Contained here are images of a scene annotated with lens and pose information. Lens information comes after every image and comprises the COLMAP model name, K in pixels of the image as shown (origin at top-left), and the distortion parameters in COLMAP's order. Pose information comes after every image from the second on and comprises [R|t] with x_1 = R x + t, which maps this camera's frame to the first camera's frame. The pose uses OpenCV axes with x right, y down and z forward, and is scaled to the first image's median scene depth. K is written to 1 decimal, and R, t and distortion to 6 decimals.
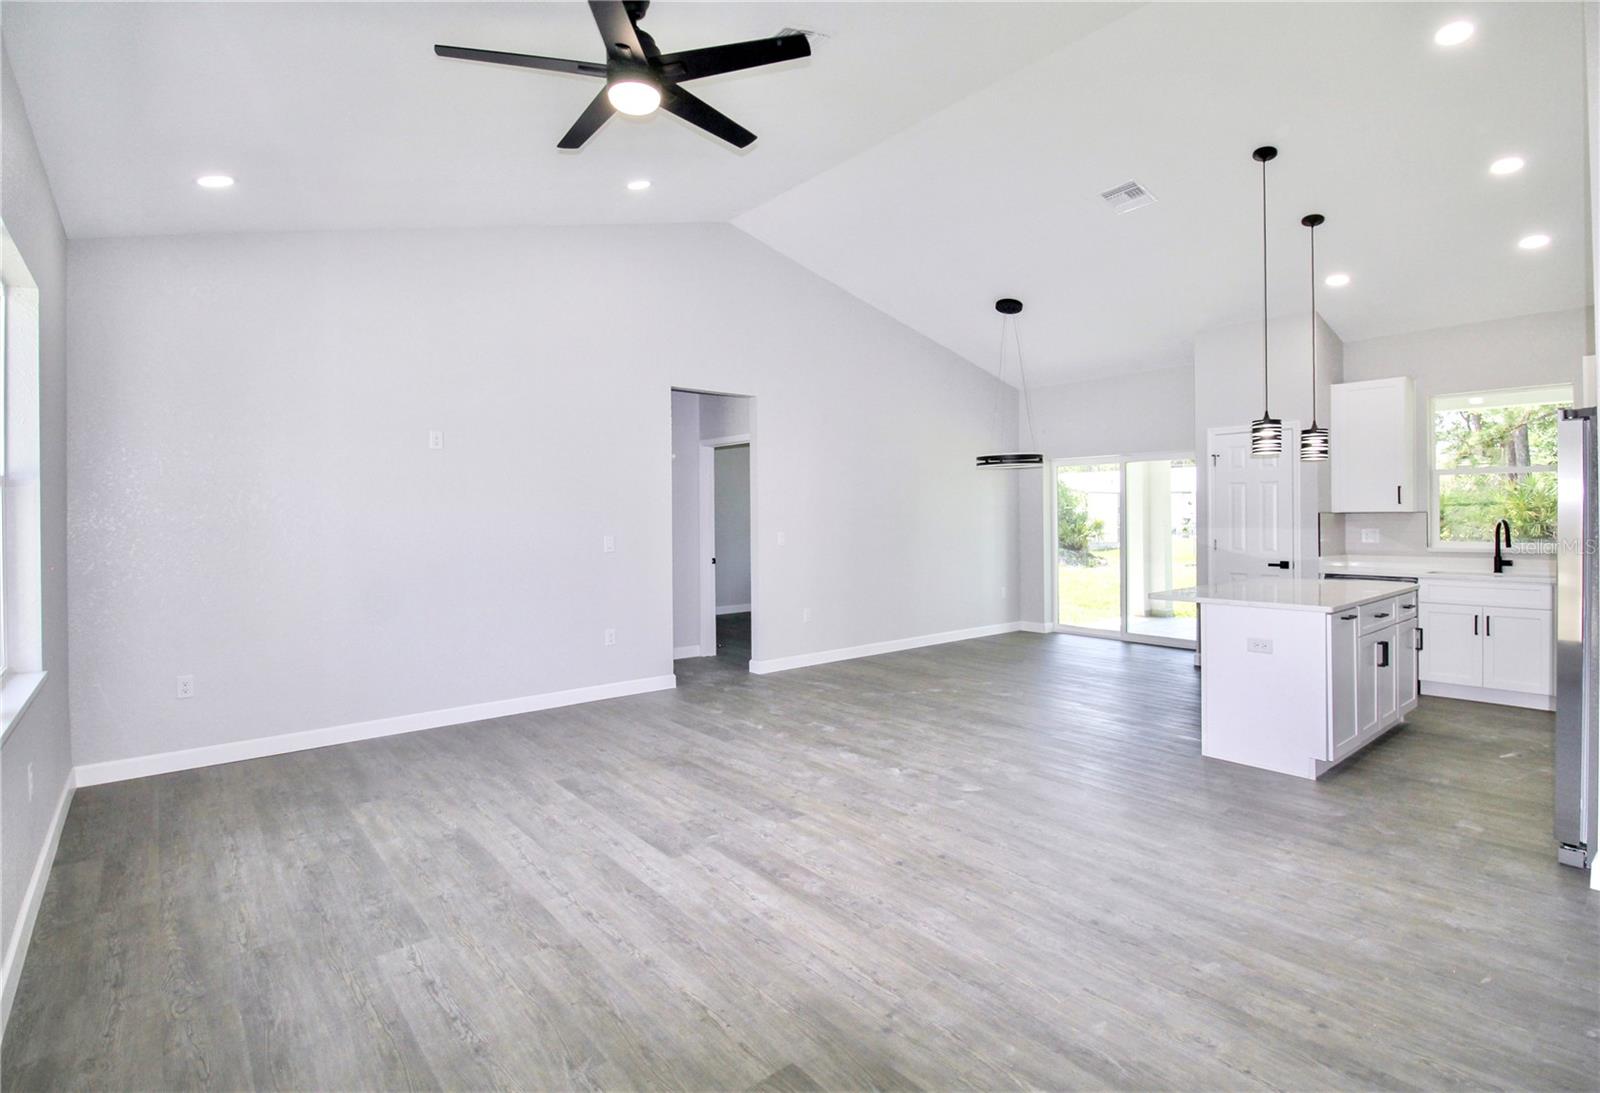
lens RADIAL K [[788.6, 0, 803.4], [0, 788.6, 513.3], [0, 0, 1]] dist [-0.006527, -0.001244]
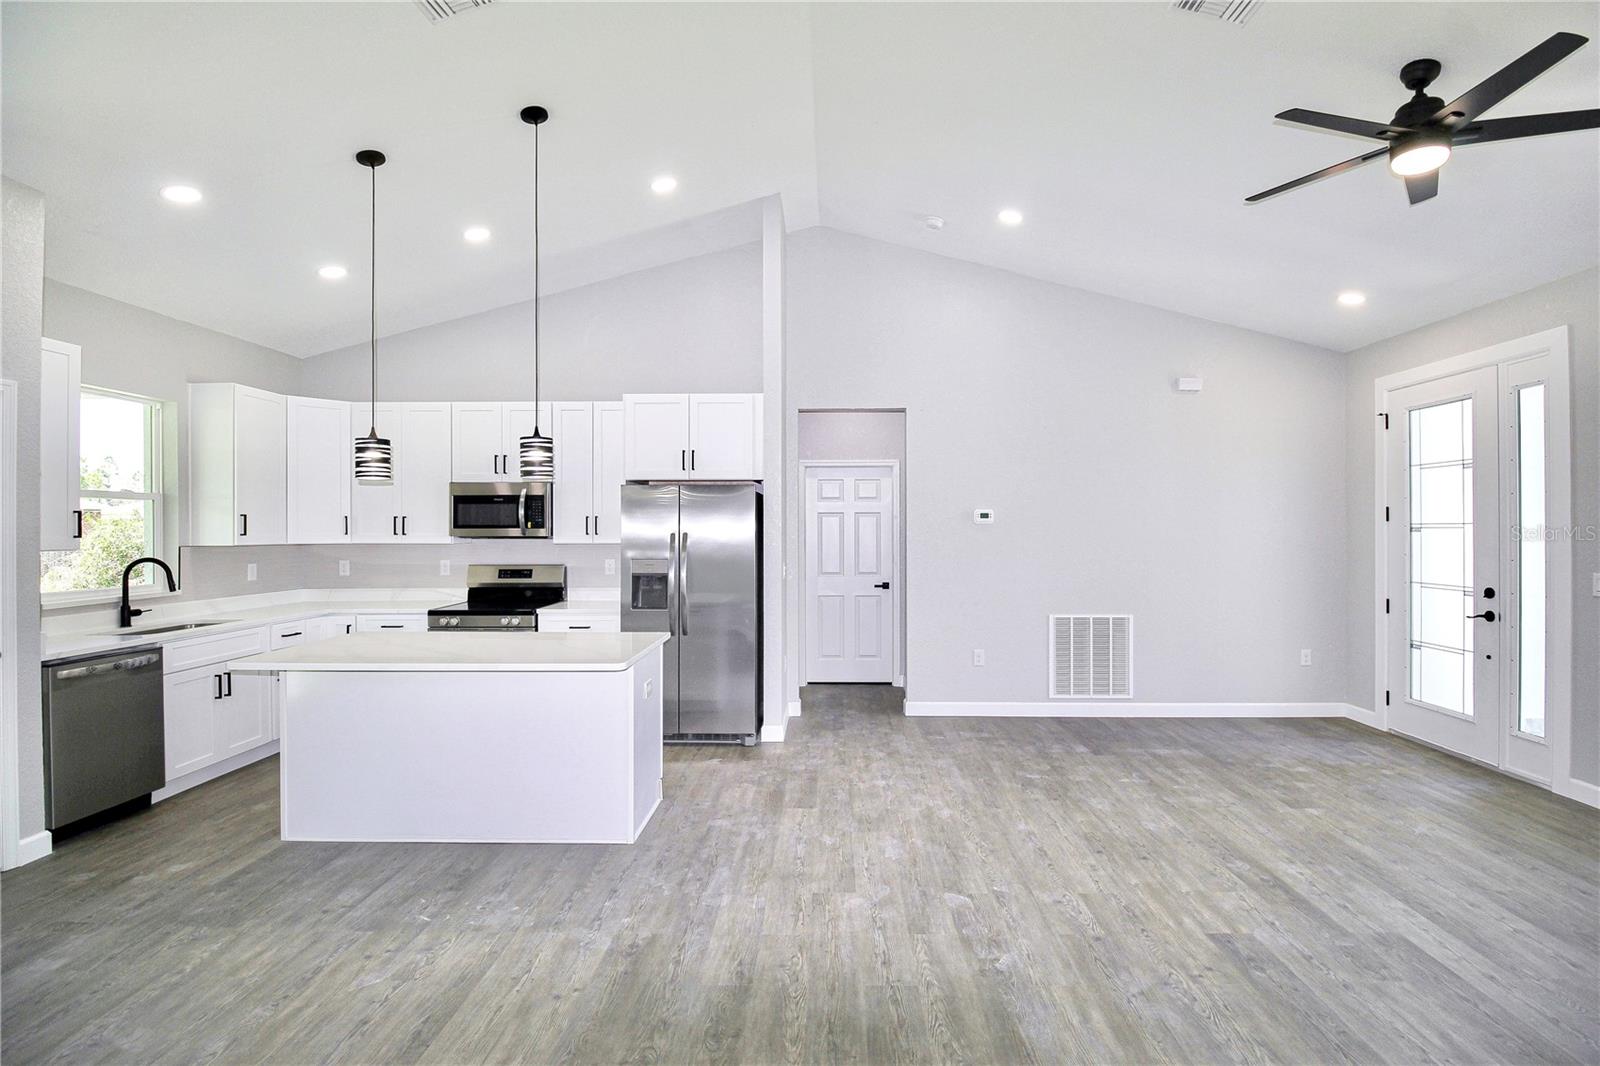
lens RADIAL K [[743.4, 0, 812.0], [0, 743.4, 534.0], [0, 0, 1]] dist [-0.014873, -0.004880]
pose [[-0.757150, 0.004504, 0.653226, -0.185448], [0.005648, 0.999984, -0.000349, -0.019948], [-0.653217, 0.003425, -0.757163, 1.861435]]
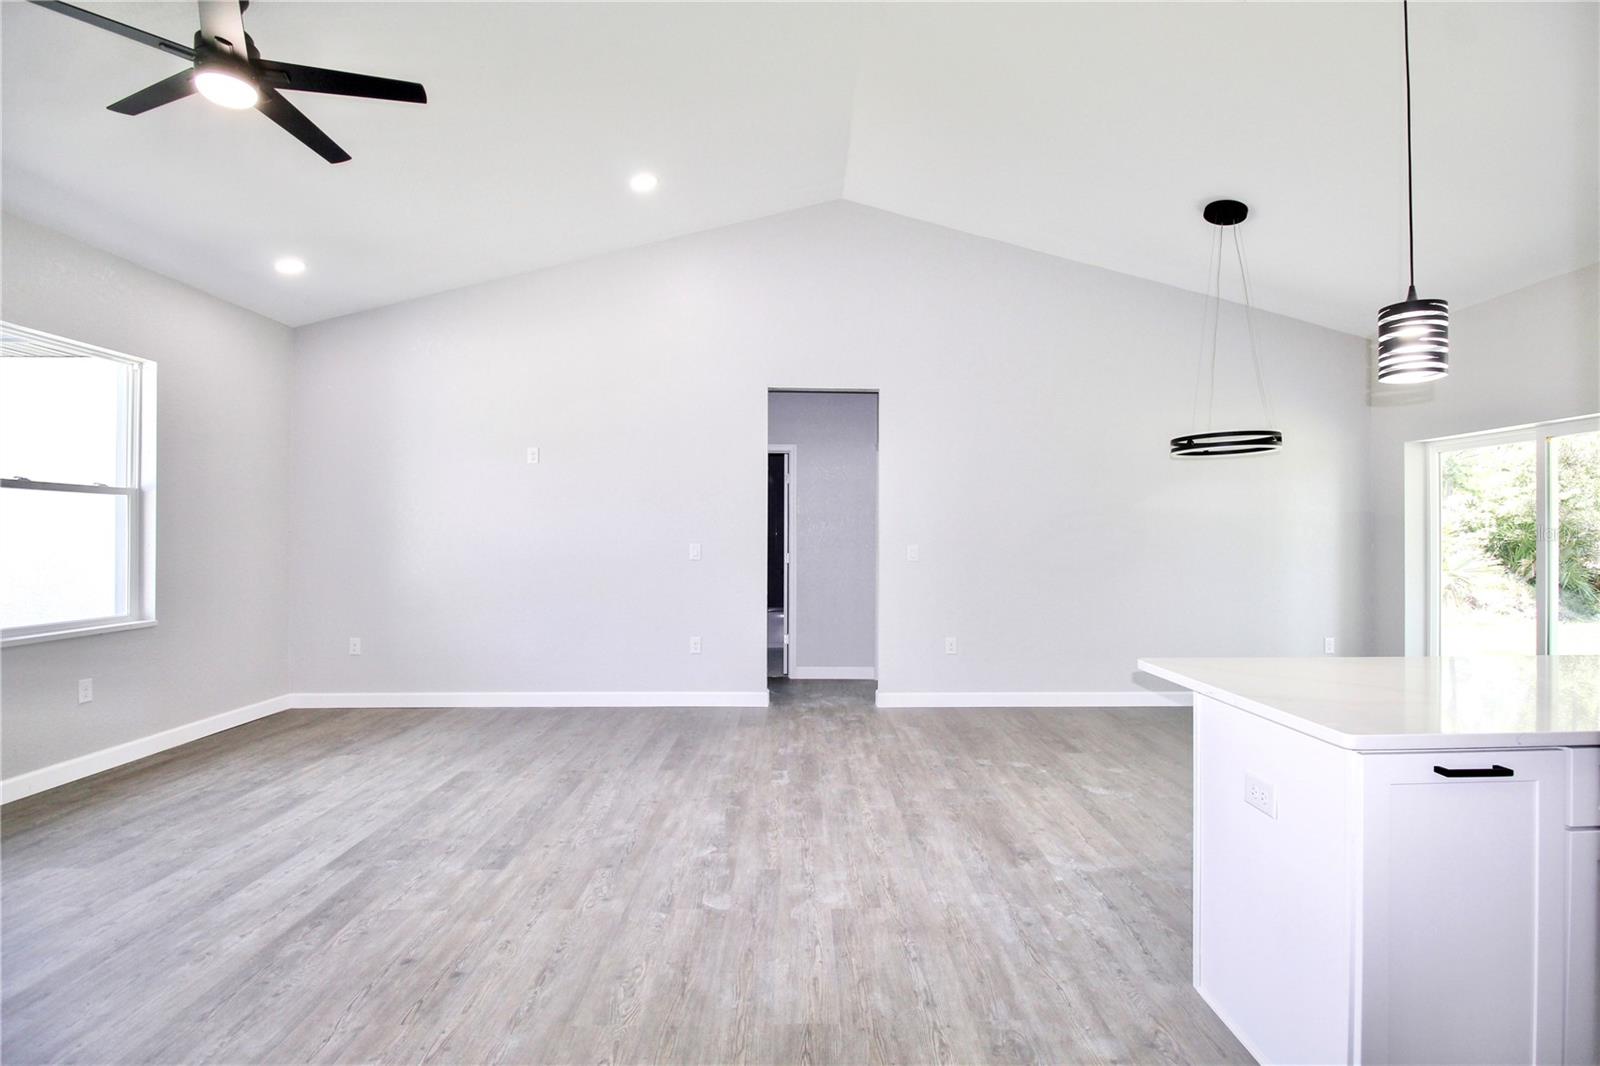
lens RADIAL K [[743.4, 0, 812.1], [0, 743.4, 530.9], [0, 0, 1]] dist [-0.014873, -0.004880]
pose [[0.783591, 0.004374, -0.621261, 0.770497], [-0.005902, 0.999983, -0.000403, 0.020120], [0.621249, 0.003982, 0.783603, 0.601799]]
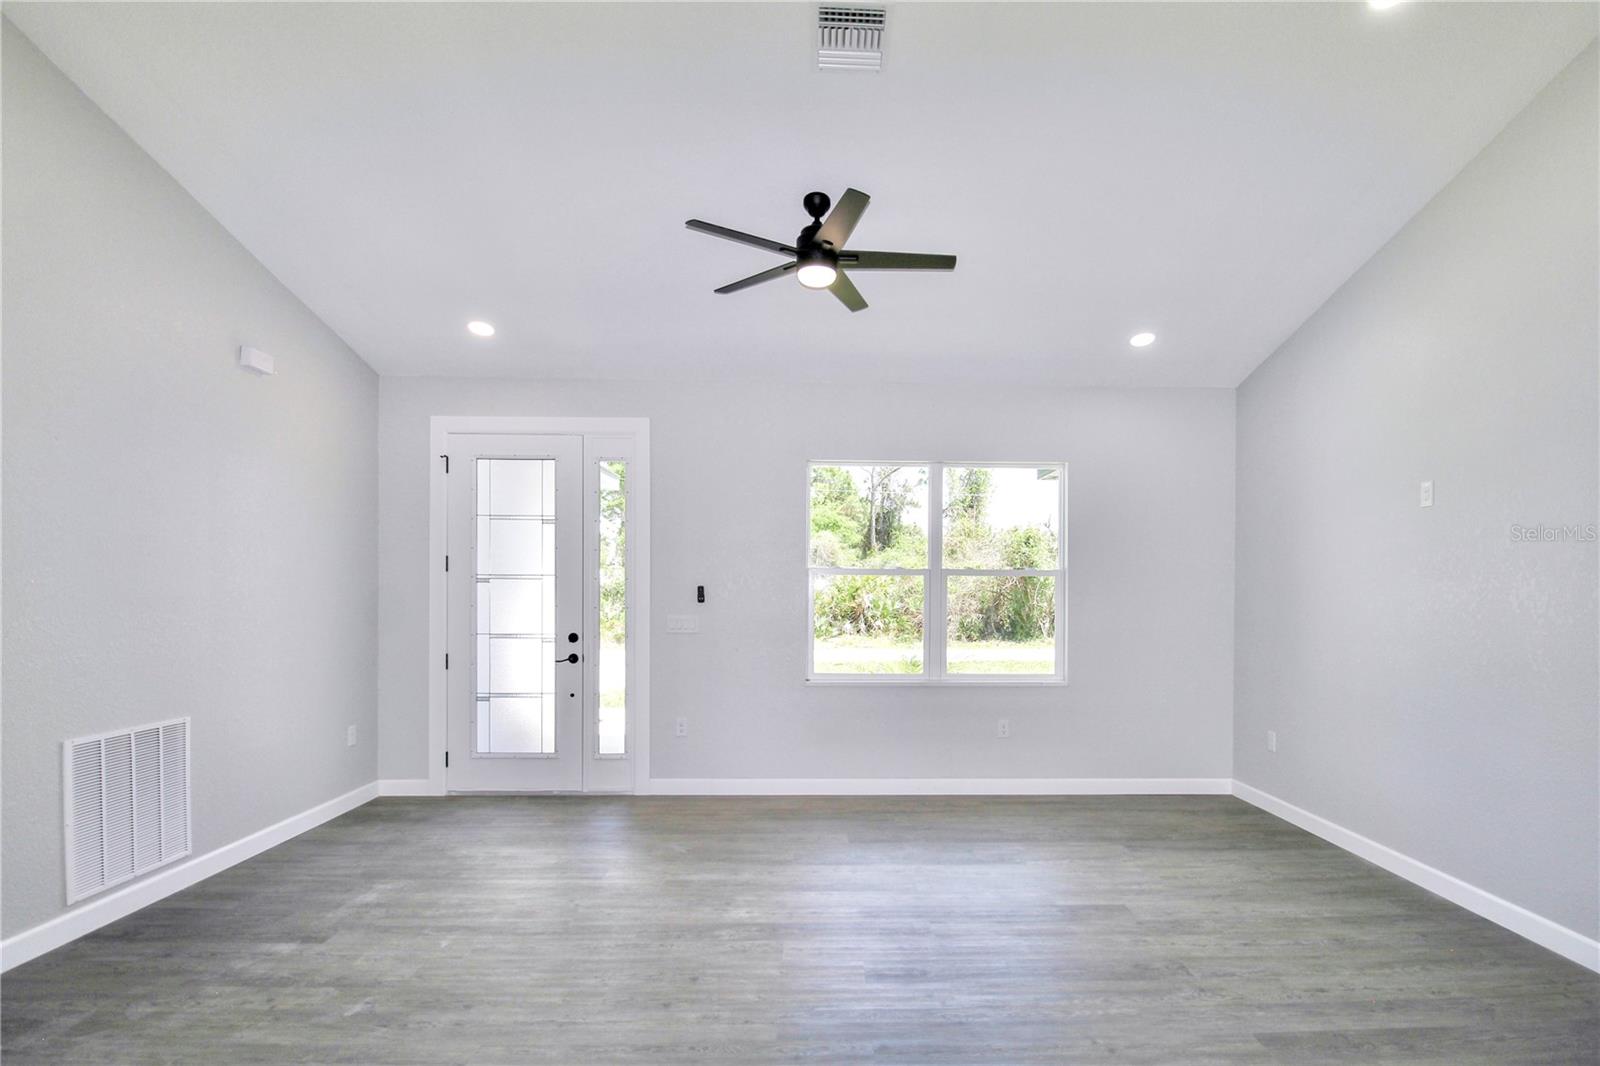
lens RADIAL K [[810.1, 0, 849.5], [0, 810.1, 587.4], [0, 0, 1]] dist [-0.005900, -0.002297]
pose [[-0.609260, 0.003014, -0.792965, 0.669797], [0.000238, 0.999993, 0.003618, -0.014823], [0.792971, 0.002016, -0.609256, 1.515632]]
